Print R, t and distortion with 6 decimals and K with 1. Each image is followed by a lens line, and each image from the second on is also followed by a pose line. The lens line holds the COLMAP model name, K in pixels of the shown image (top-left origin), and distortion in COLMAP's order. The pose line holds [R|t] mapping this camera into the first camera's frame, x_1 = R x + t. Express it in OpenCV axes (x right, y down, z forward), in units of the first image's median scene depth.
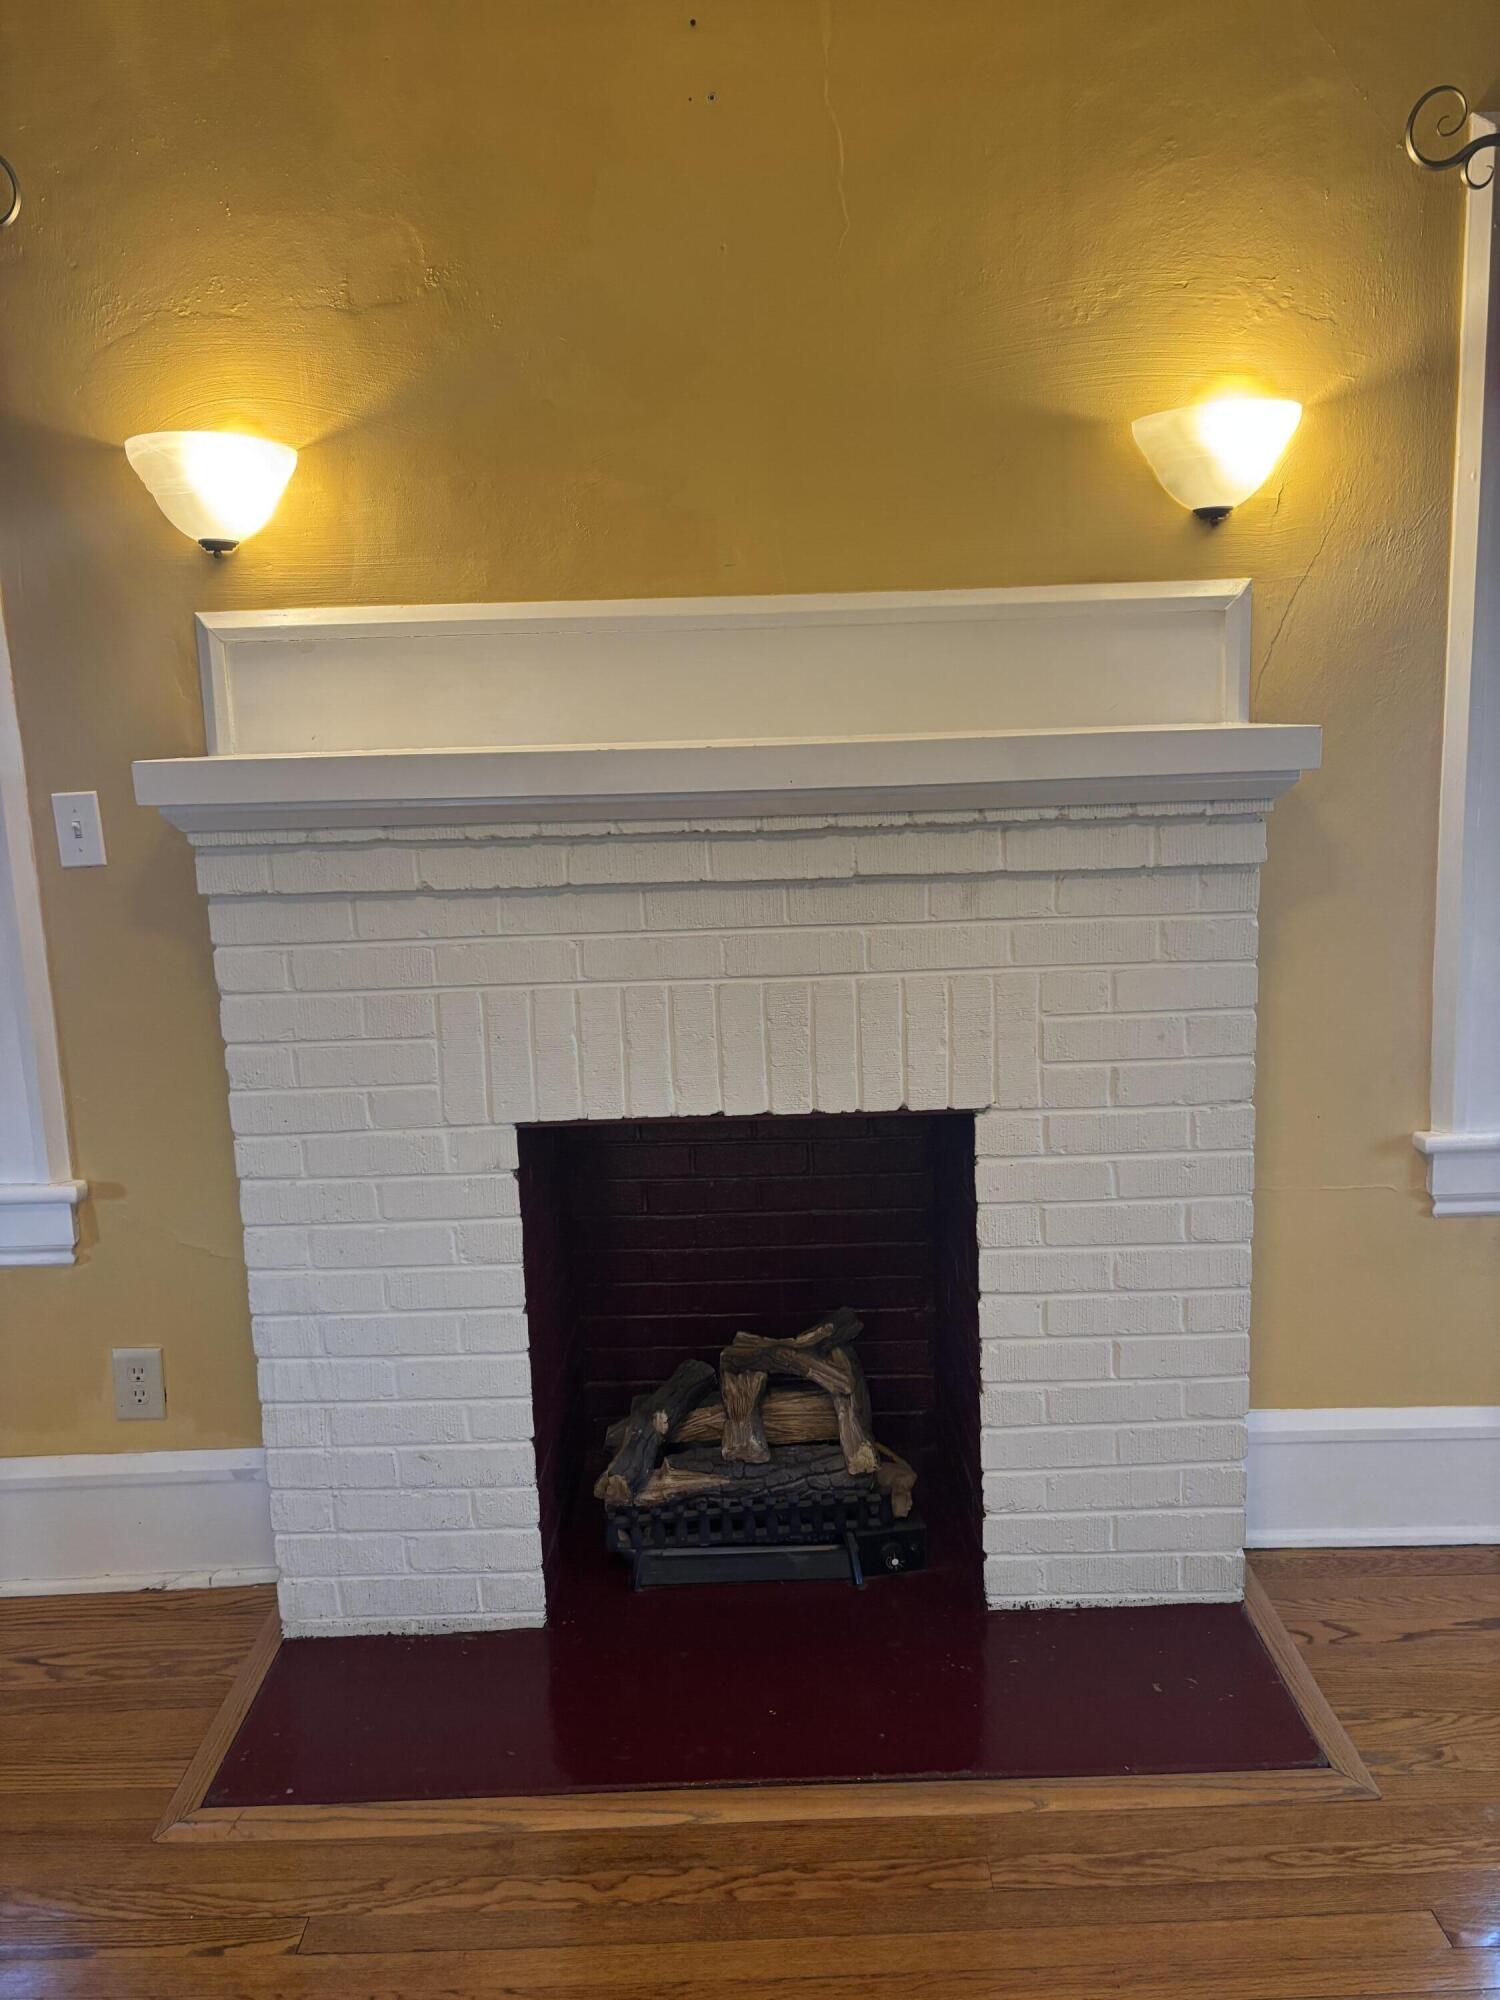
lens RADIAL K [[1505.6, 0, 743.1], [0, 1505.6, 971.1], [0, 0, 1]] dist [0.045448, -0.050919]
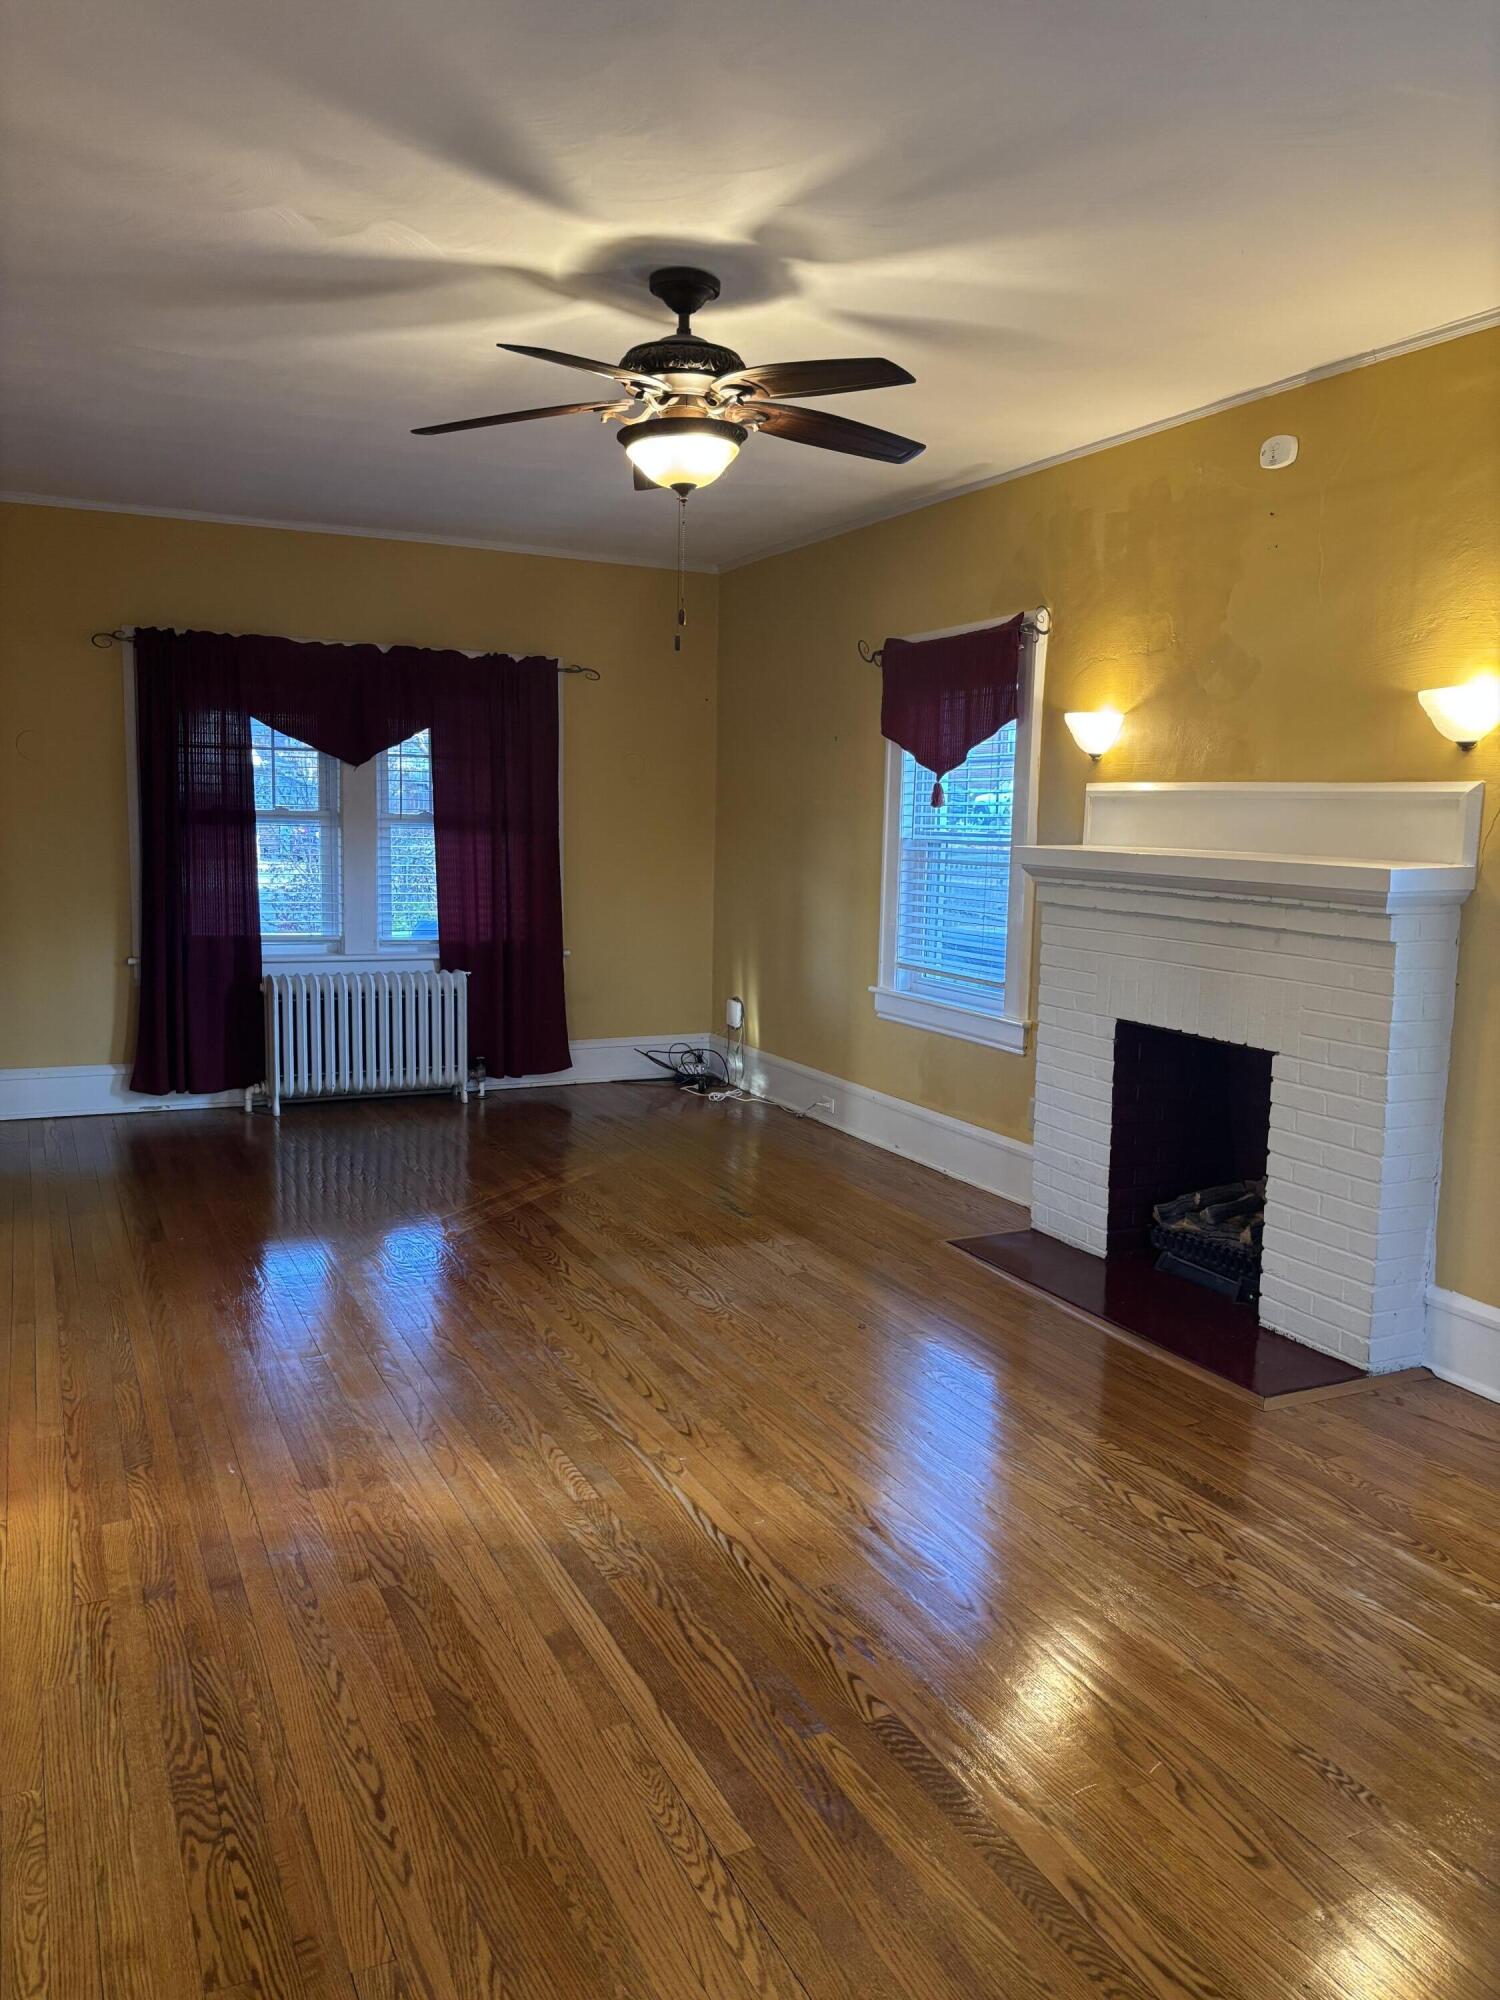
lens RADIAL K [[1505.6, 0, 760.6], [0, 1505.6, 995.7], [0, 0, 1]] dist [0.045448, -0.050919]
pose [[0.430559, 0.156022, -0.888975, 1.539600], [-0.183148, 0.979557, 0.083215, -0.019054], [0.883785, 0.126985, 0.450332, -0.448336]]
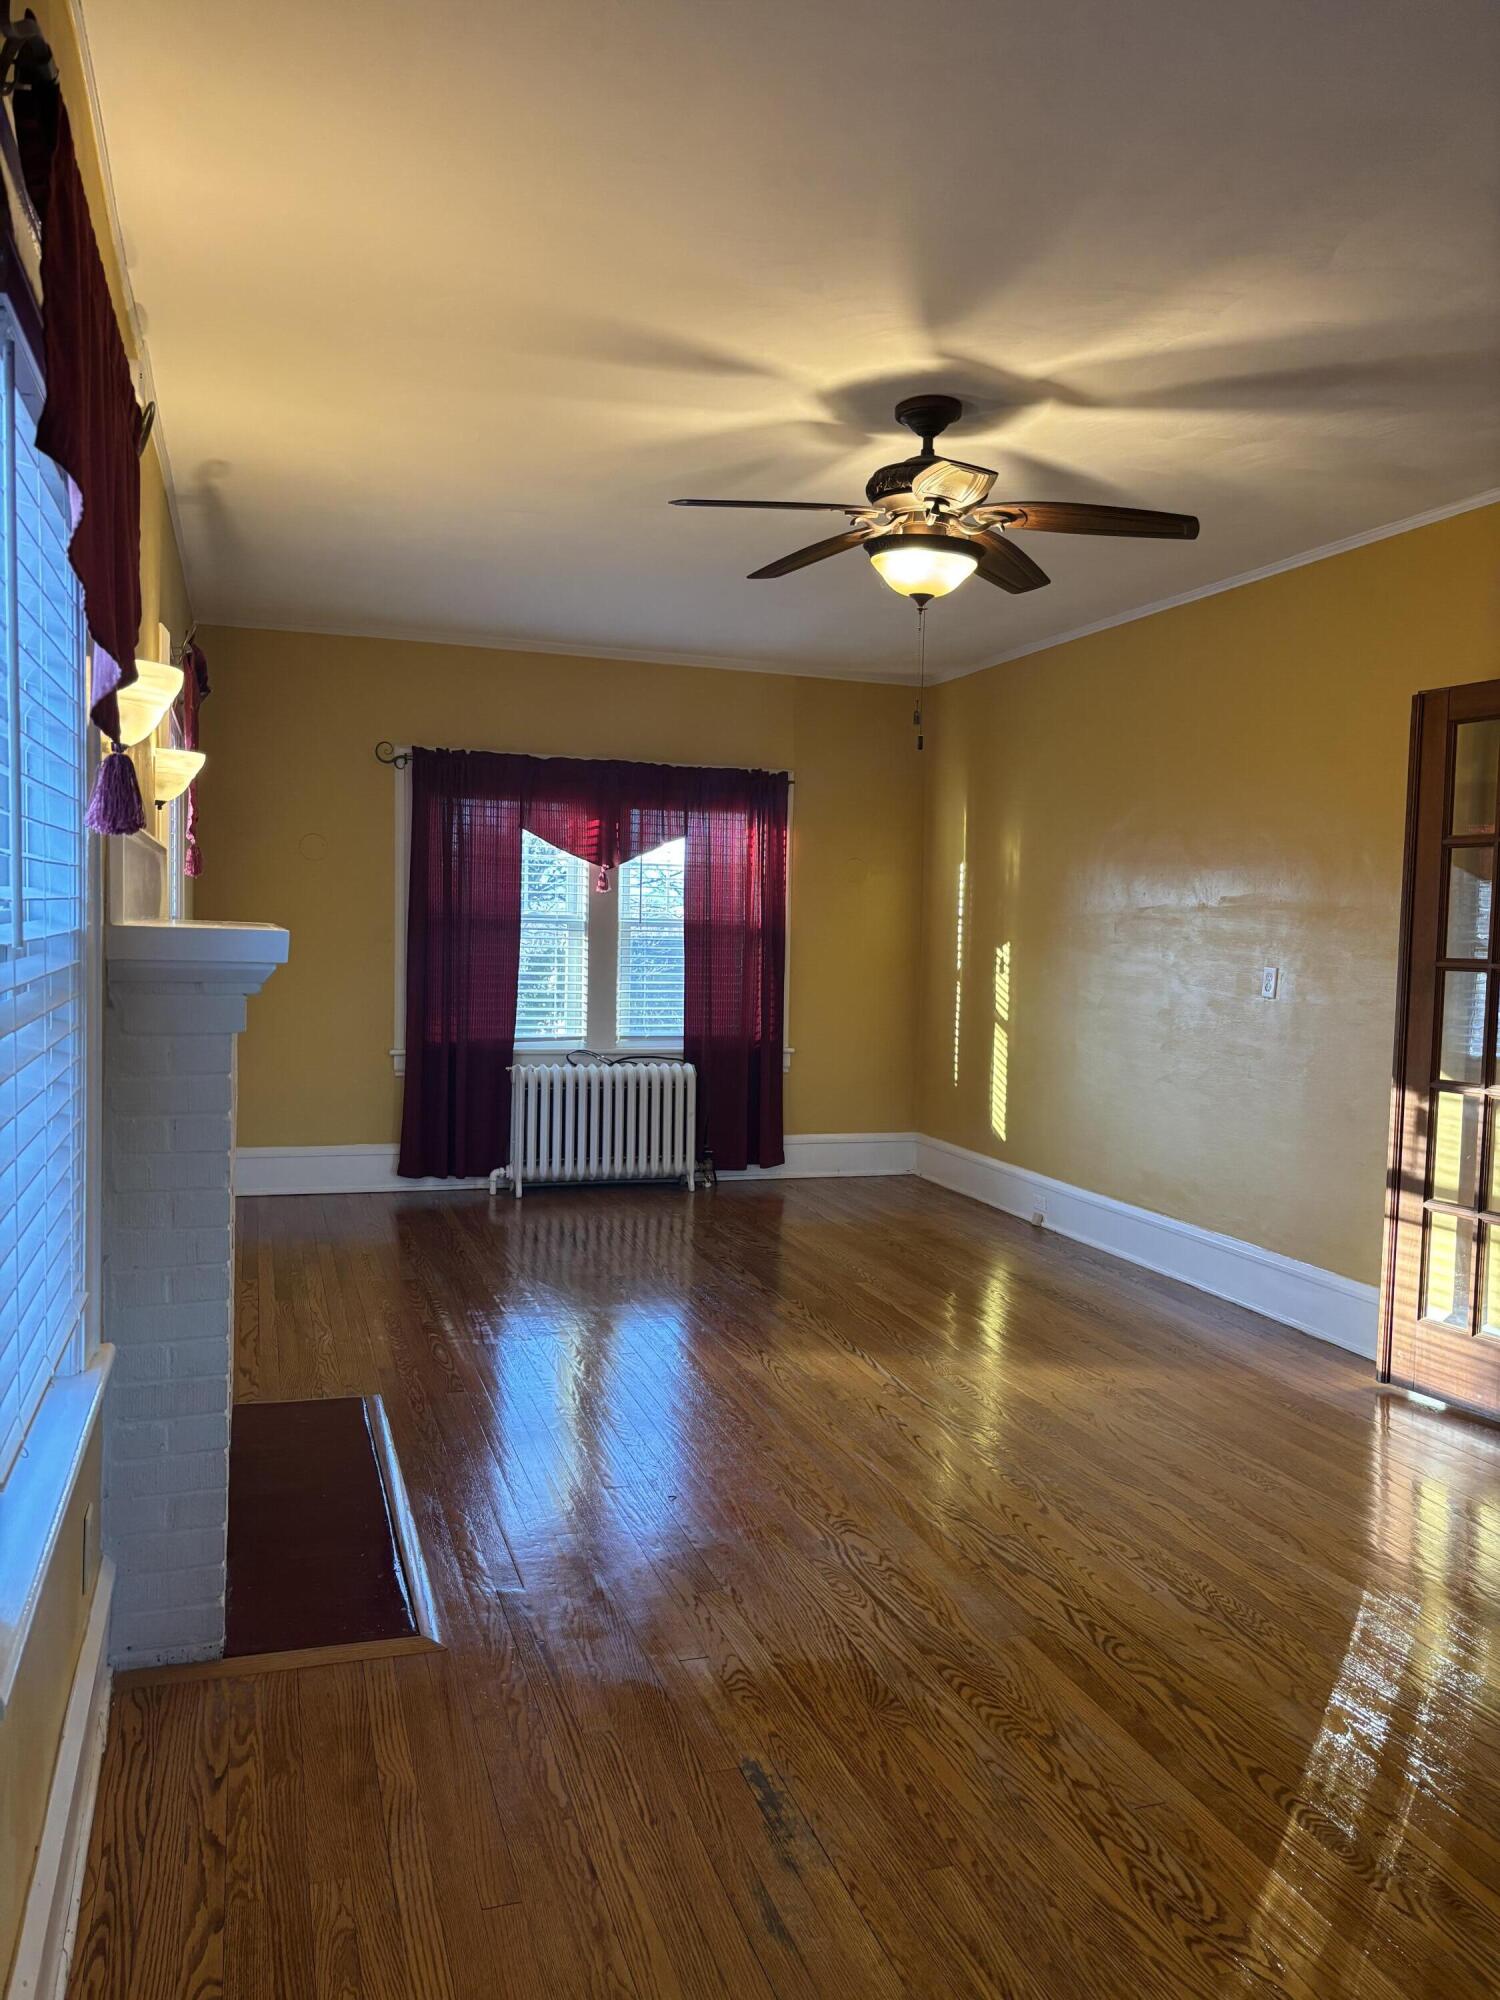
lens RADIAL K [[1505.6, 0, 756.9], [0, 1505.6, 1001.7], [0, 0, 1]] dist [0.045448, -0.050919]
pose [[-0.311871, -0.026893, 0.949744, -1.660642], [0.142179, 0.987023, 0.074637, -0.105797], [-0.939426, 0.158310, -0.304001, 0.933309]]
